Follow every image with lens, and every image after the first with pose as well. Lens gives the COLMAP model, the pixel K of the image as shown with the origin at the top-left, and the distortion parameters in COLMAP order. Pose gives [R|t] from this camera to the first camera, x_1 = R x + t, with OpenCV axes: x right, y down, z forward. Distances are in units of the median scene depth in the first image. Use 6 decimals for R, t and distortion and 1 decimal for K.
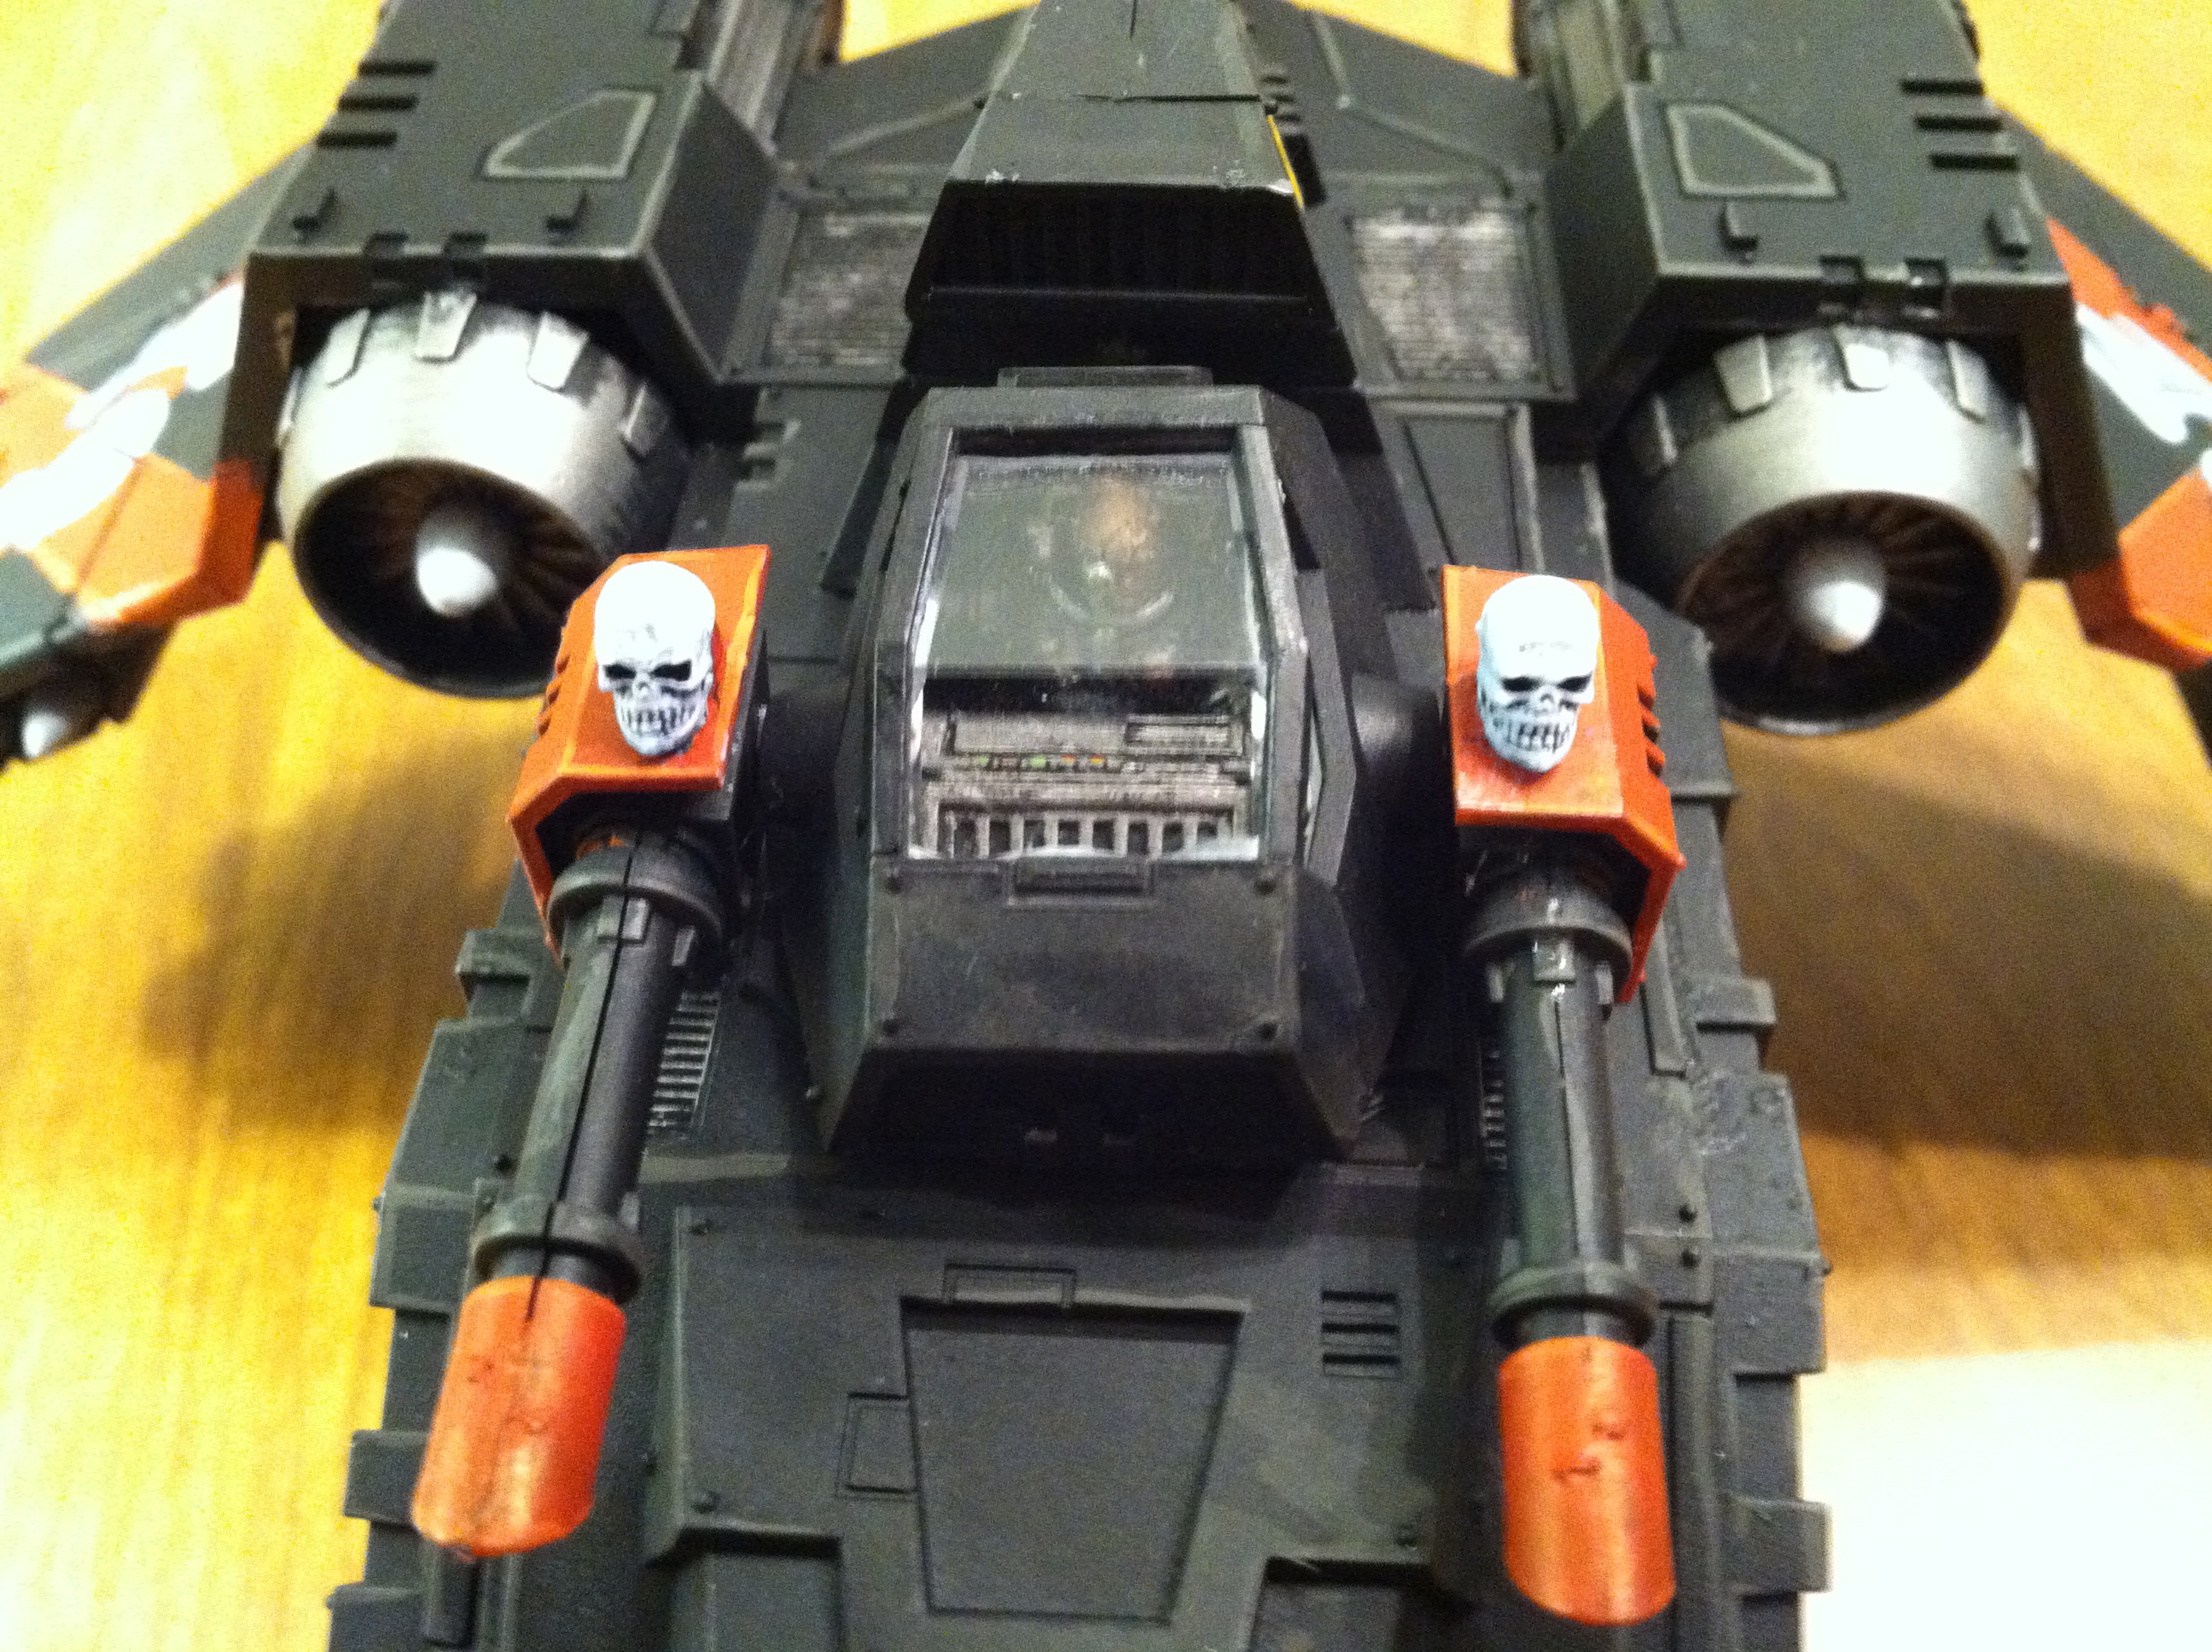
lens RADIAL K [[2060.1, 0, 1106.0], [0, 2060.1, 826.0], [0, 0, 1]] dist [0.009546, -0.019788]
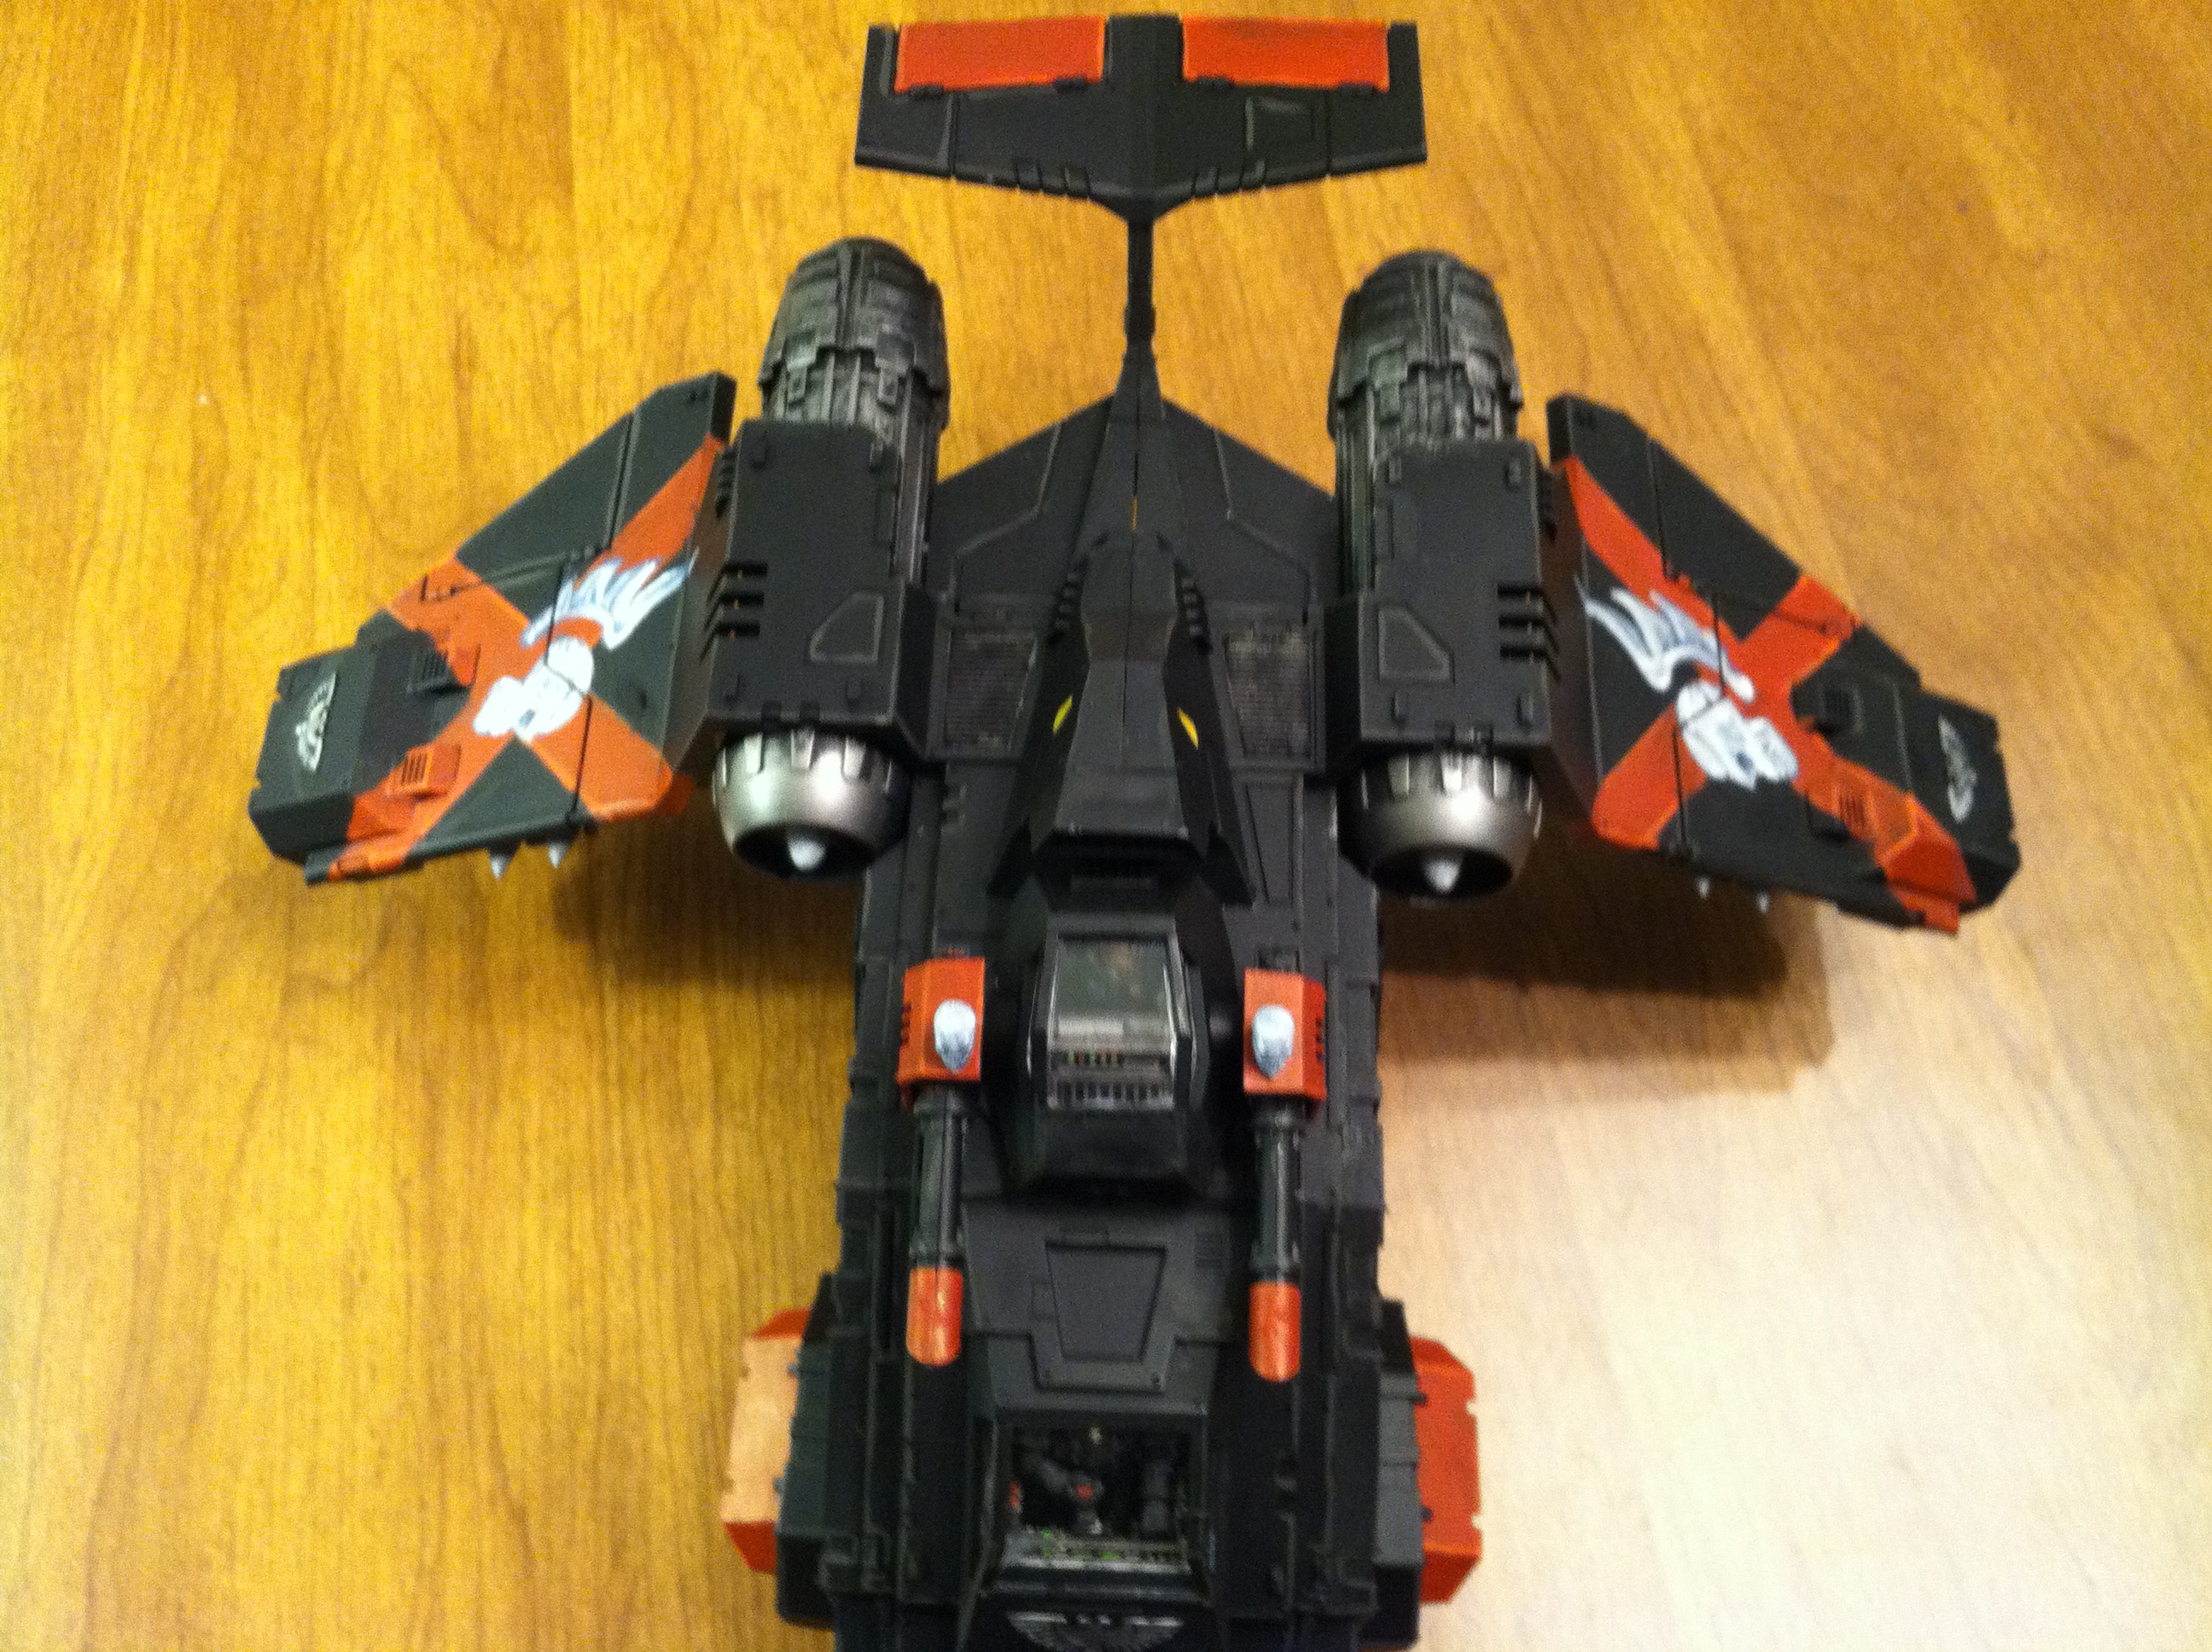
lens RADIAL K [[1916.6, 0, 1102.2], [0, 1916.6, 748.8], [0, 0, 1]] dist [0.135069, -0.001378]
pose [[0.999770, -0.010780, 0.018564, -0.043437], [0.005817, 0.968459, 0.249106, -0.727824], [-0.020663, -0.248941, 0.968298, -0.932262]]
